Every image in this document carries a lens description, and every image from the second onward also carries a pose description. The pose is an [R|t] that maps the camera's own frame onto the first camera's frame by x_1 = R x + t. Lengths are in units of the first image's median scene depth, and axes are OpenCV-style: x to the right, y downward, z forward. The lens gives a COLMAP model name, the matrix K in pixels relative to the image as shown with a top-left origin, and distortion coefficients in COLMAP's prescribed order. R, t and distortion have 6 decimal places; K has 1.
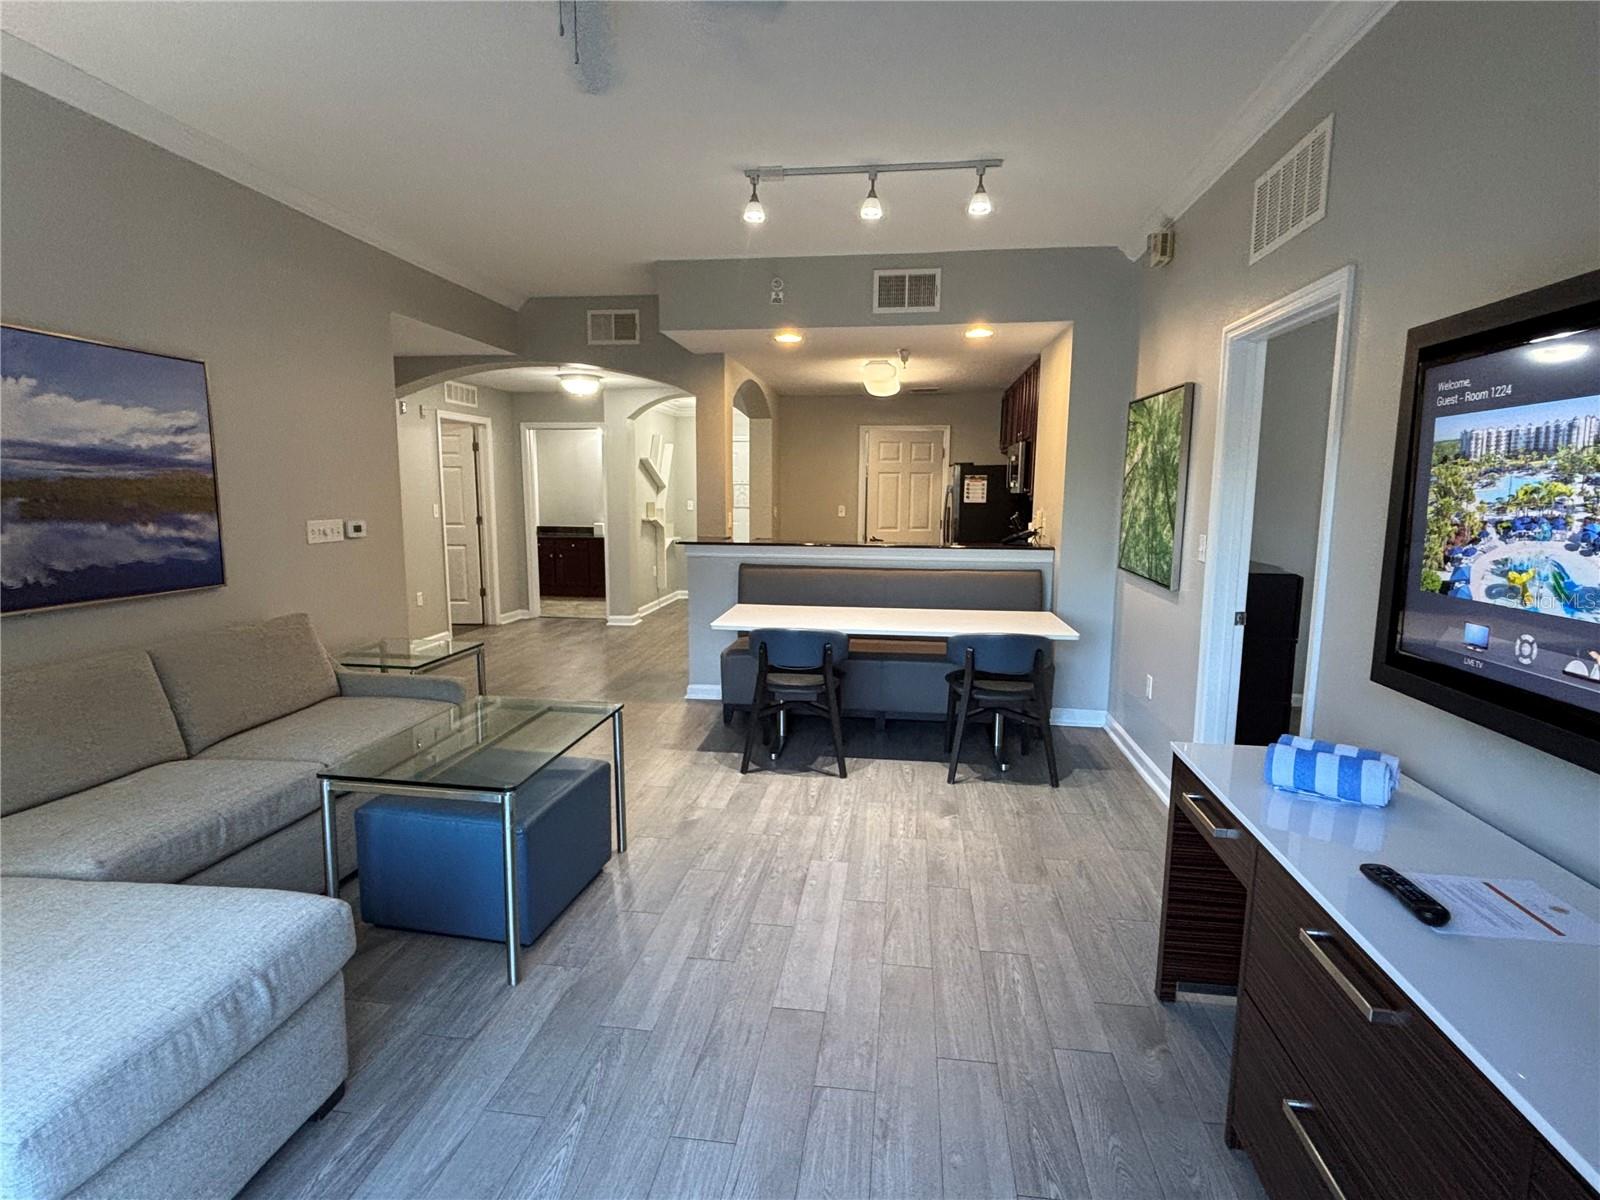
lens RADIAL K [[801.7, 0, 772.9], [0, 801.7, 590.1], [0, 0, 1]] dist [0.015947, -0.008305]
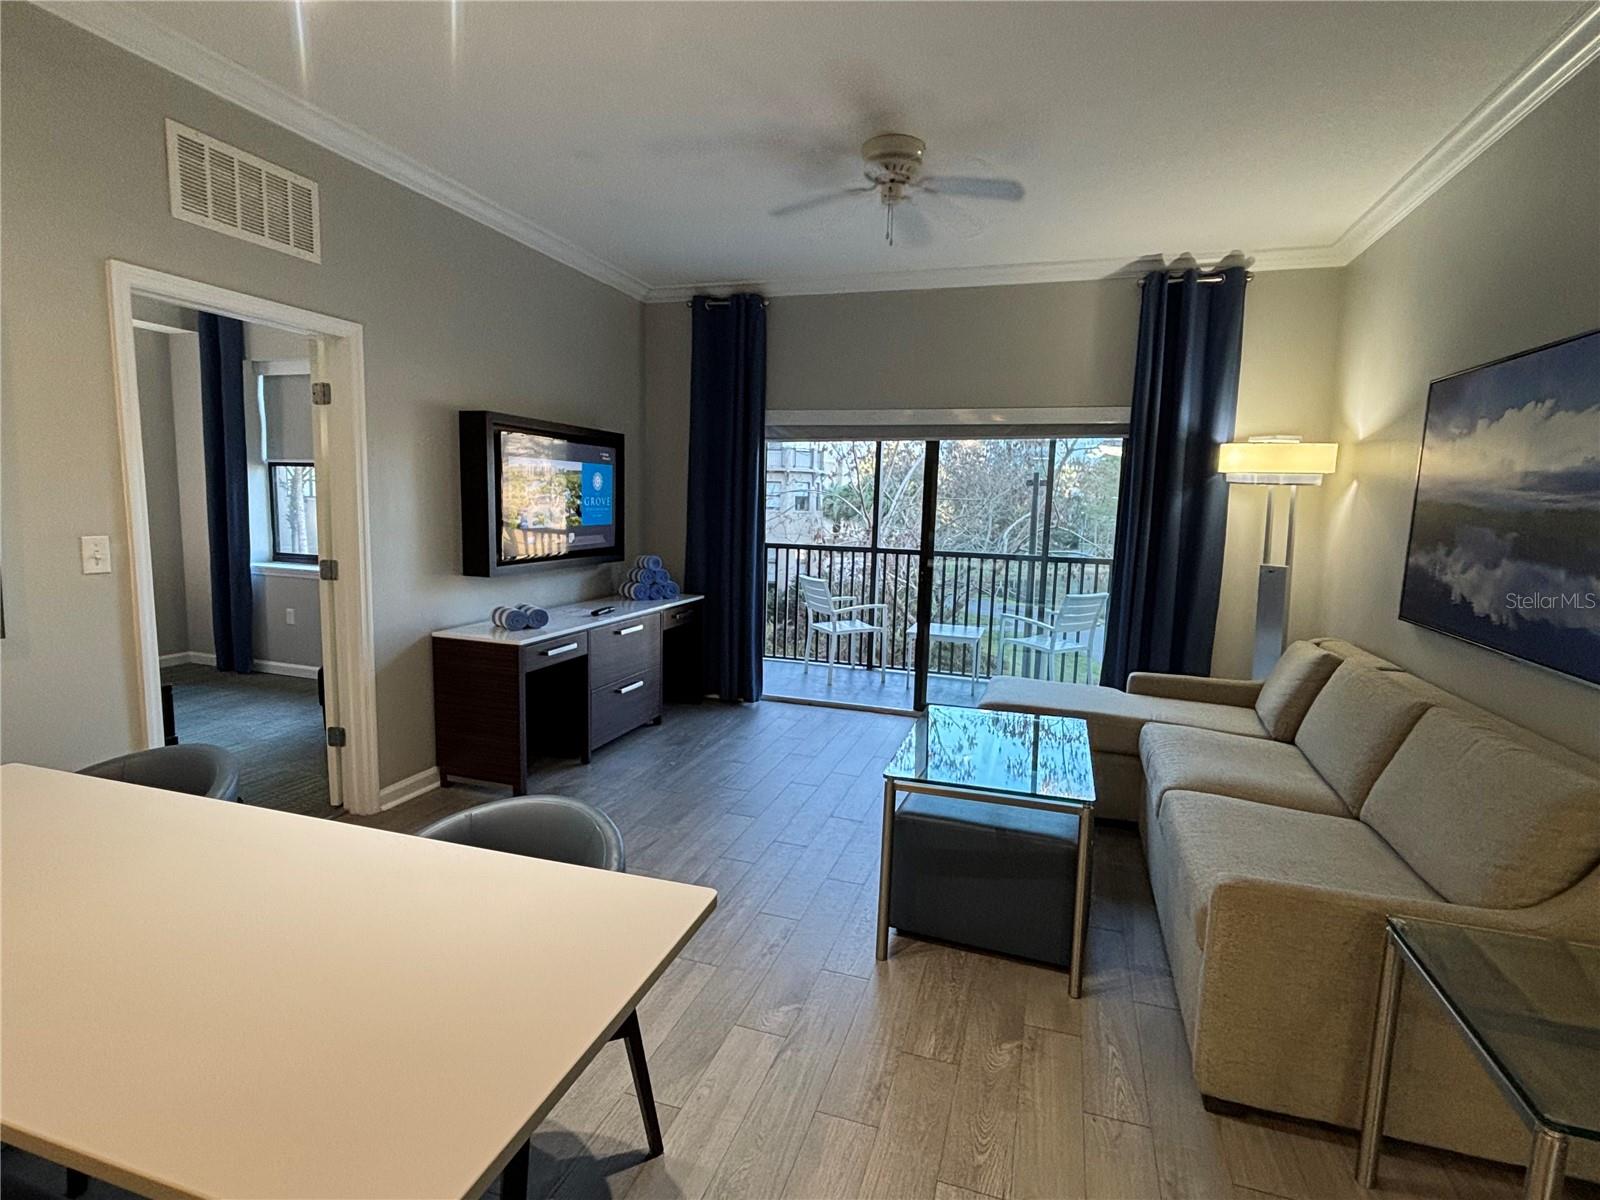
lens RADIAL K [[801.7, 0, 802.0], [0, 801.7, 596.2], [0, 0, 1]] dist [0.015947, -0.008305]
pose [[-0.989247, -0.051850, 0.136753, -0.392130], [-0.016737, 0.969039, 0.246339, -0.421460], [-0.145291, 0.241402, -0.959487, 3.317883]]
